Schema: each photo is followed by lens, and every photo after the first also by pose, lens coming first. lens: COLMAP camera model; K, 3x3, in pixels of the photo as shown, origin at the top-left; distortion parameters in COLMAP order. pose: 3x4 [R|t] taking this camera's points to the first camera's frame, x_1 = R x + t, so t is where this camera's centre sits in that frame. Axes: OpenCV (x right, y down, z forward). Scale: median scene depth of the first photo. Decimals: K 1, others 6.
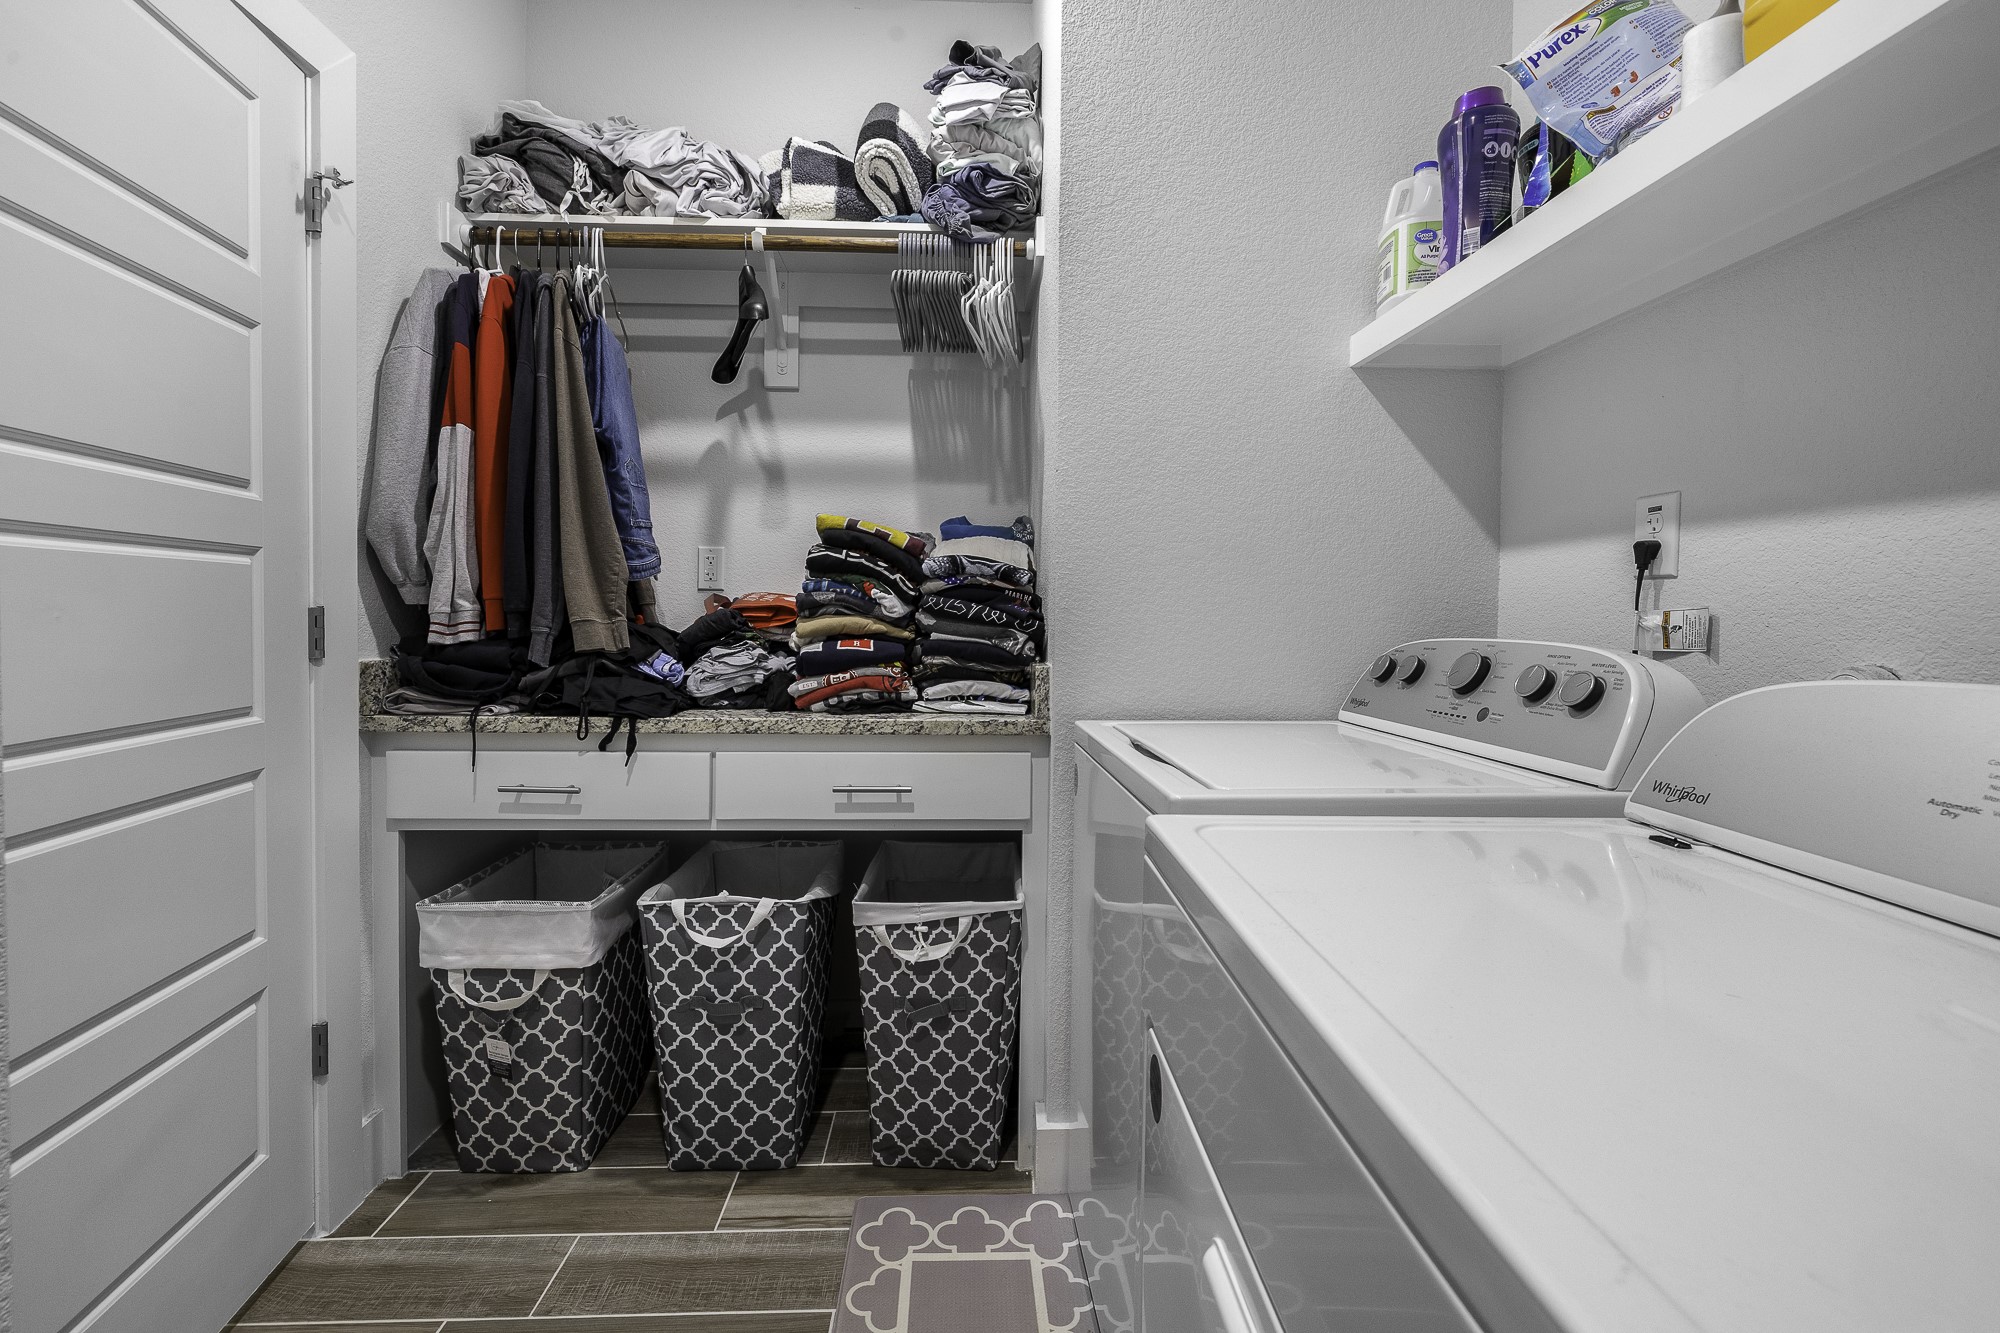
lens RADIAL K [[869.1, 0, 1003.7], [0, 869.1, 630.0], [0, 0, 1]] dist [0.000361, -0.000020]
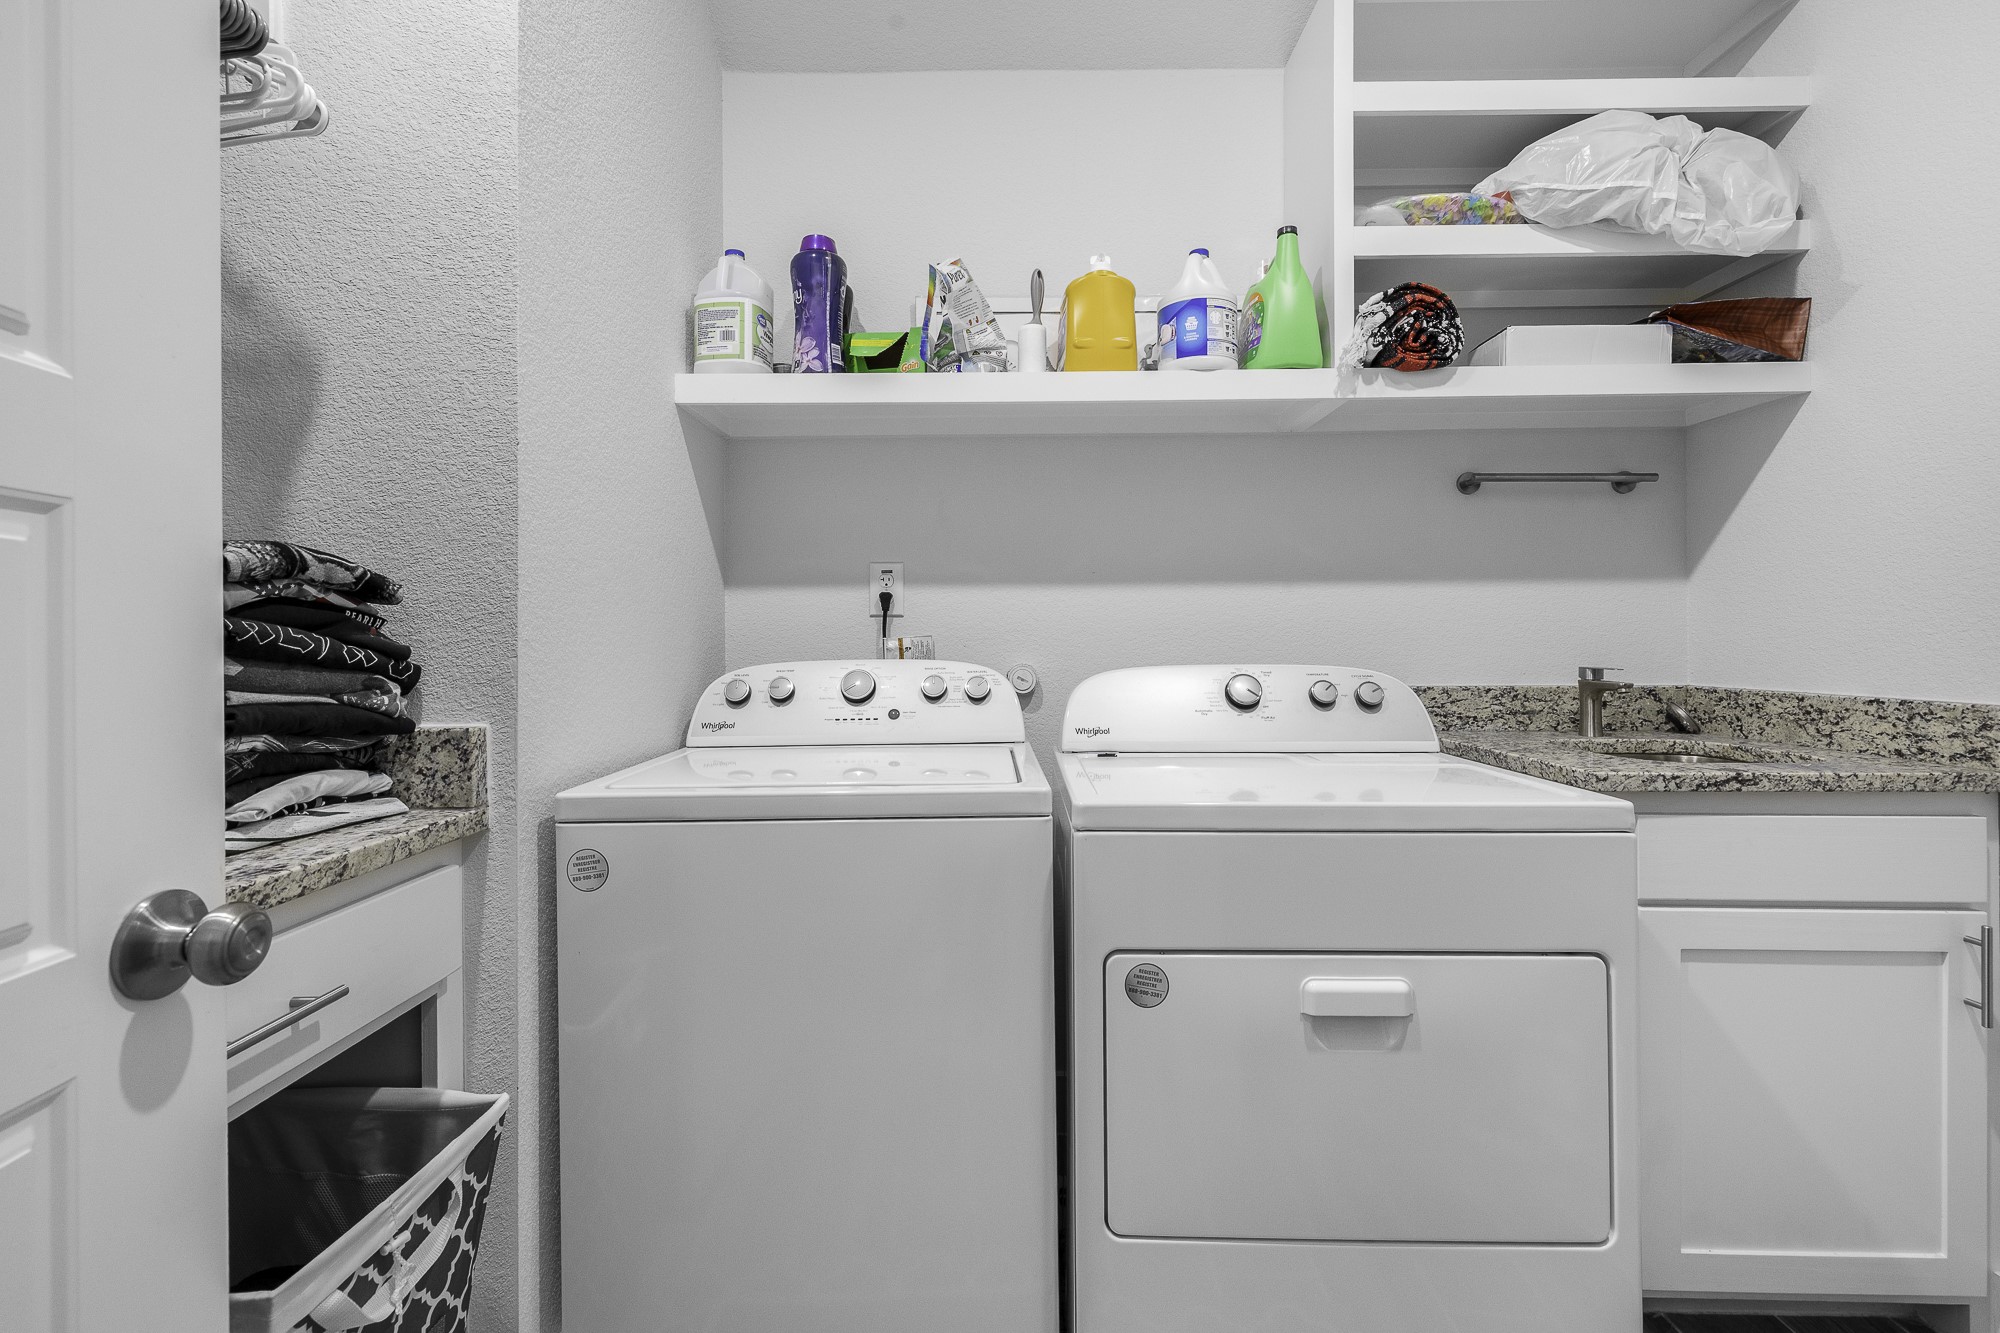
lens RADIAL K [[869.1, 0, 1003.7], [0, 869.1, 630.0], [0, 0, 1]] dist [0.000361, -0.000020]
pose [[0.050018, 0.002040, 0.998746, -0.611537], [0.028422, 0.999590, -0.003465, -0.019726], [-0.998344, 0.028560, 0.049939, 0.571728]]
